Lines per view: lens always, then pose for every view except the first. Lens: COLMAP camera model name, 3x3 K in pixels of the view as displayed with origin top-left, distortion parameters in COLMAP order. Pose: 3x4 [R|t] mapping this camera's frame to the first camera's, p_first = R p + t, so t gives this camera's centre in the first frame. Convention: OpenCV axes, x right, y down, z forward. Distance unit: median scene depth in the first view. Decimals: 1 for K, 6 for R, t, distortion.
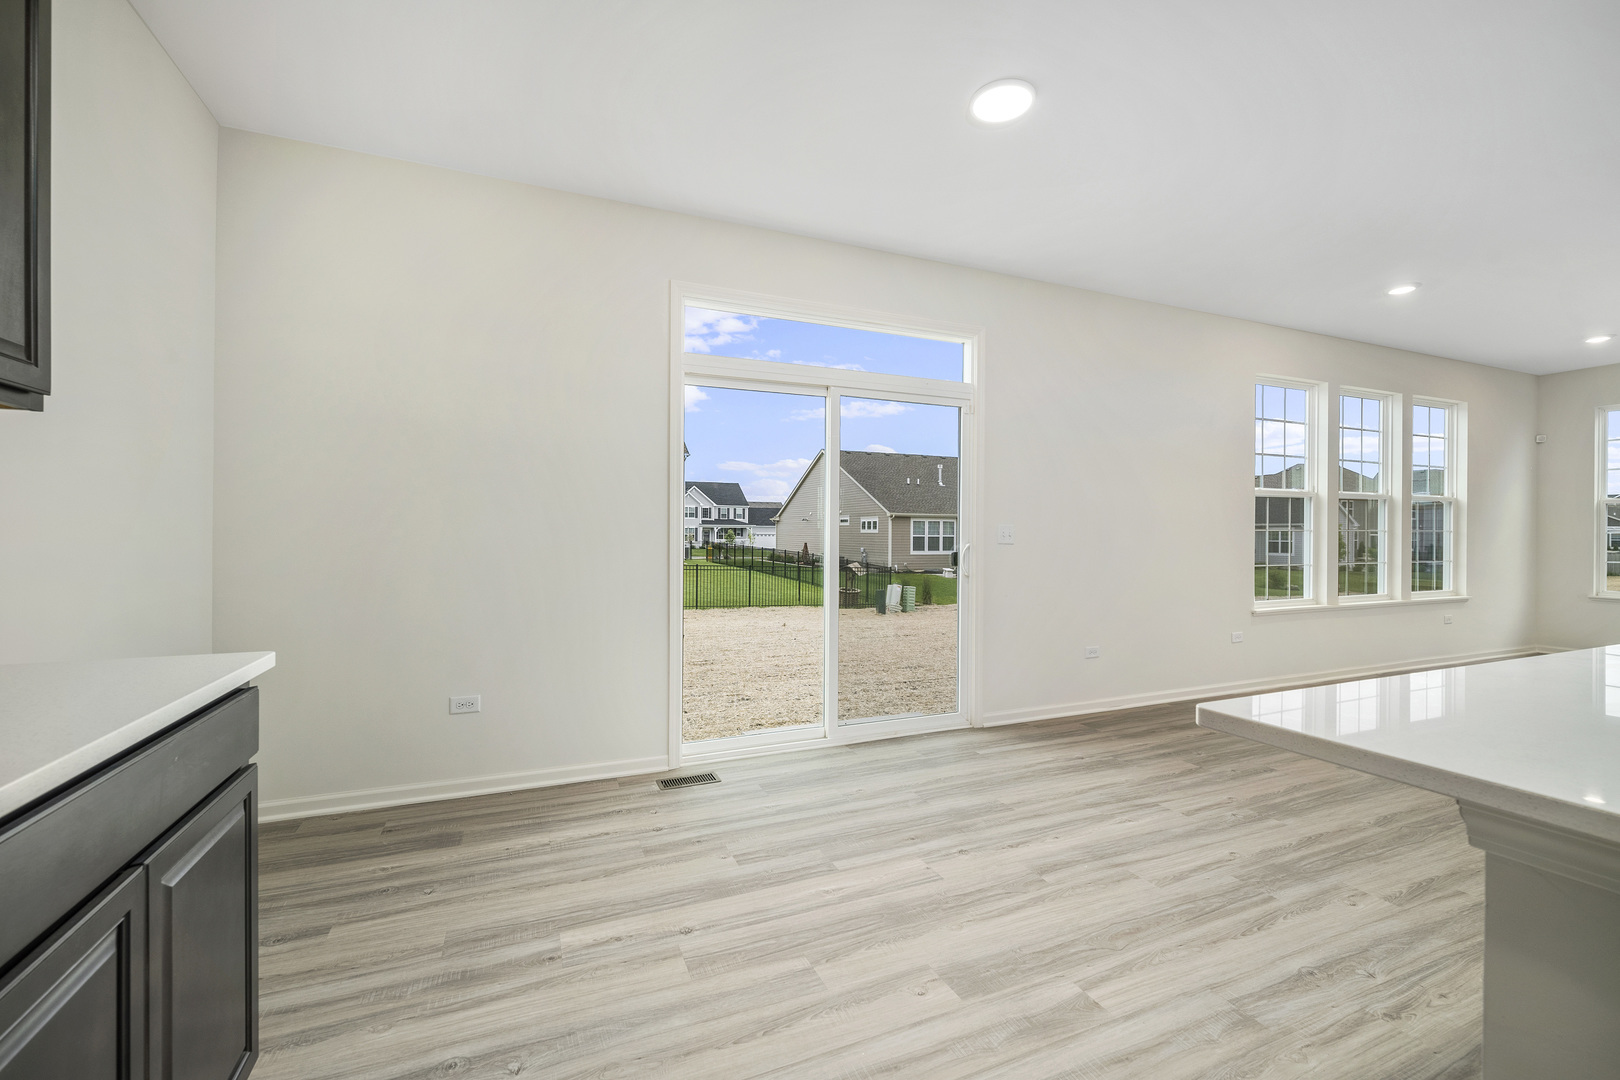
lens RADIAL K [[671.0, 0, 807.7], [0, 671.0, 536.6], [0, 0, 1]] dist [-0.000390, 0.000224]
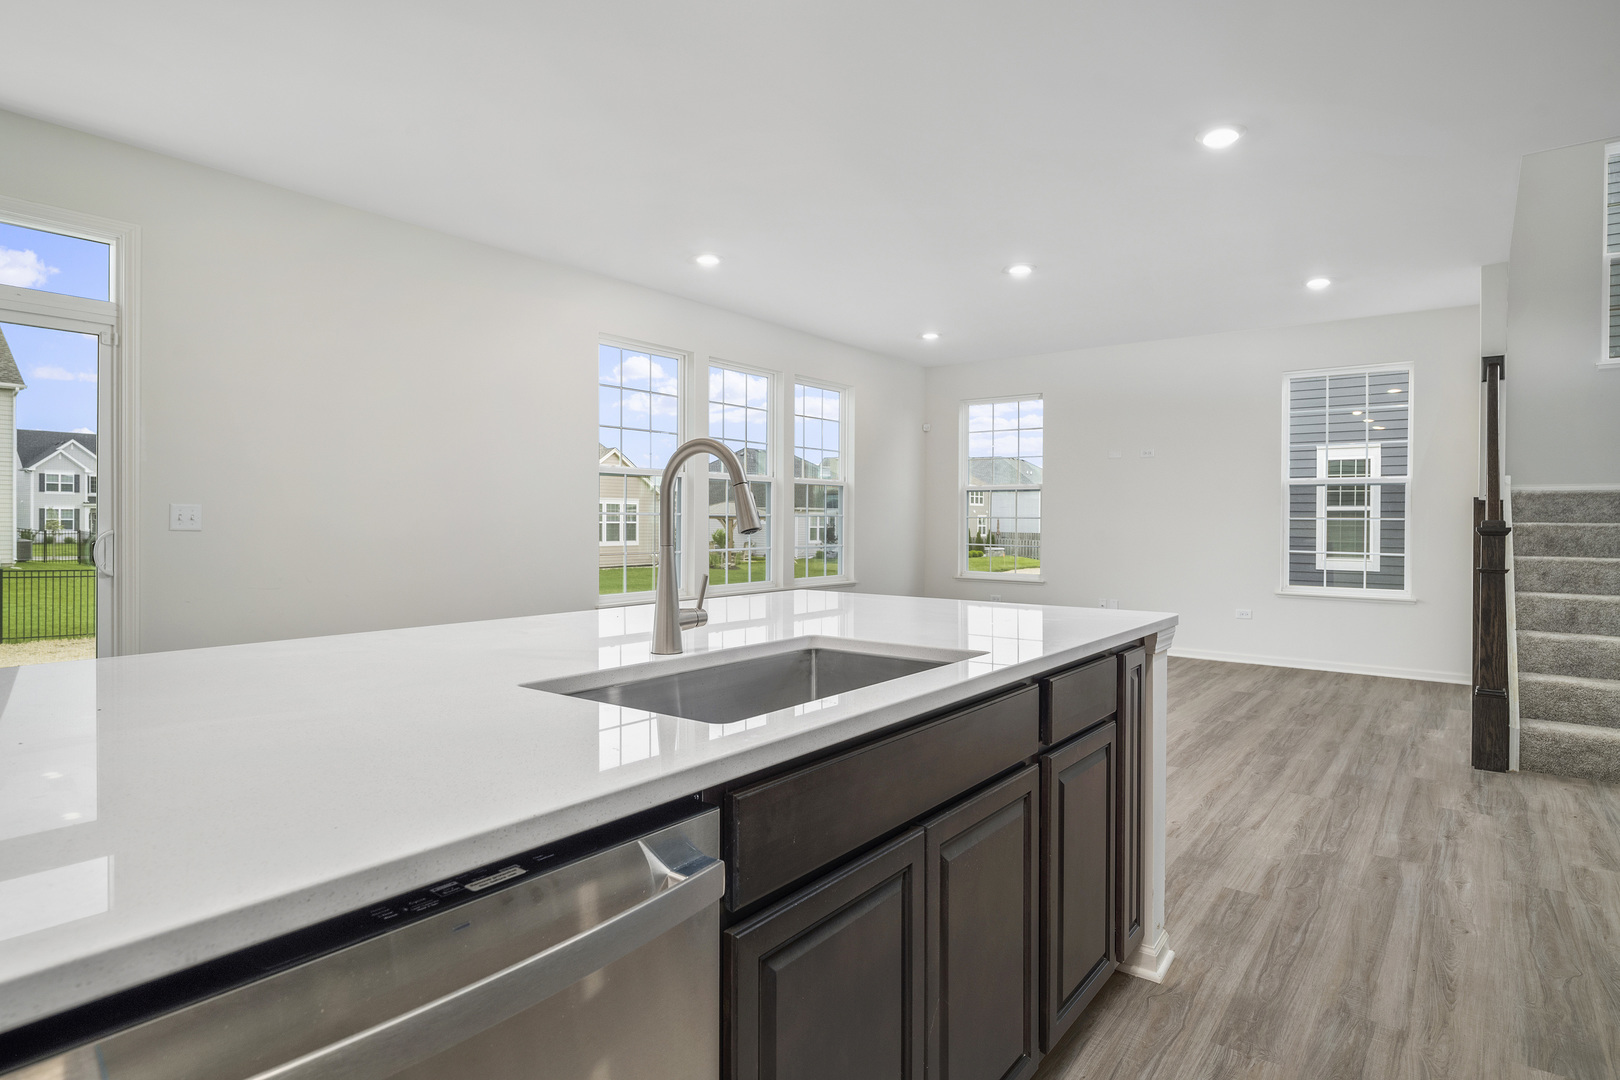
lens RADIAL K [[872.5, 0, 801.5], [0, 872.5, 529.3], [0, 0, 1]] dist [-0.000990, -0.001158]
pose [[0.872013, -0.005039, 0.489457, 0.043815], [0.001469, 0.999969, 0.007677, 0.000401], [-0.489481, -0.005976, 0.871994, -0.015368]]
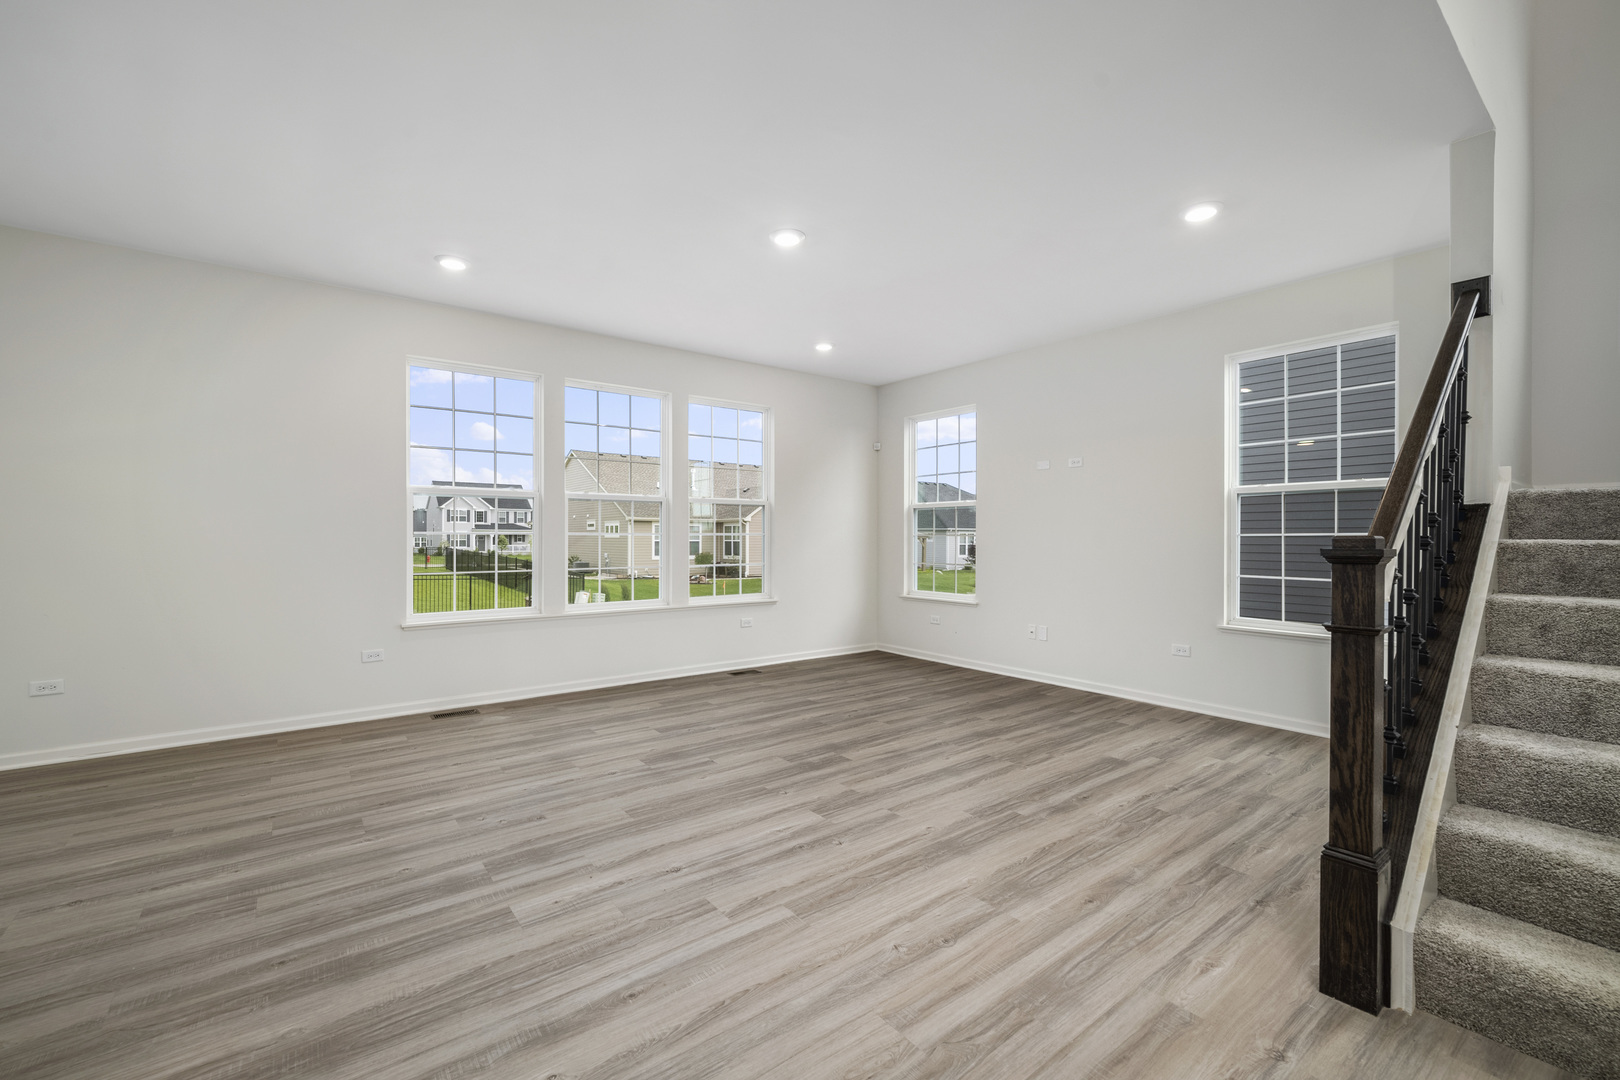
lens RADIAL K [[671.0, 0, 807.7], [0, 671.0, 536.6], [0, 0, 1]] dist [-0.000390, 0.000224]
pose [[0.968579, -0.002349, 0.248695, 0.123718], [0.004160, 0.999969, -0.006756, 0.000385], [-0.248671, 0.007578, 0.968558, 0.002053]]
